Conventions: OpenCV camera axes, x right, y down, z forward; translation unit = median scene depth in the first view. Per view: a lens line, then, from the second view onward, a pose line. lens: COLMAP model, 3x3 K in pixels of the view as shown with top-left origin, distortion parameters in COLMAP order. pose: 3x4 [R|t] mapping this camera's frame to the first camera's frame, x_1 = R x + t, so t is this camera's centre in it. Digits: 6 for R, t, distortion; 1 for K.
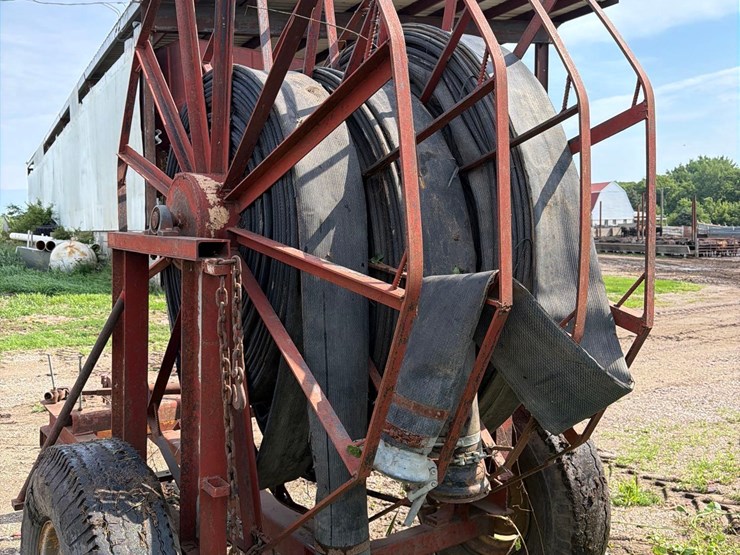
lens RADIAL K [[696.7, 0, 358.3], [0, 696.7, 265.4], [0, 0, 1]] dist [0.106736, -0.209834]
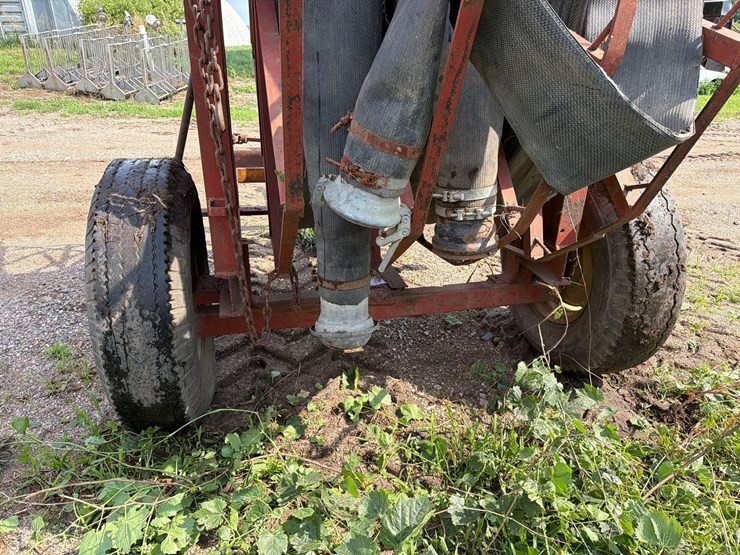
lens RADIAL K [[515.2, 0, 370.0], [0, 515.2, 282.1], [0, 0, 1]] dist [0.091496, -0.123227]
pose [[0.926158, 0.170344, -0.336473, 0.264692], [-0.034573, 0.926773, 0.374027, 0.109518], [0.375548, -0.334776, 0.864228, 0.345463]]
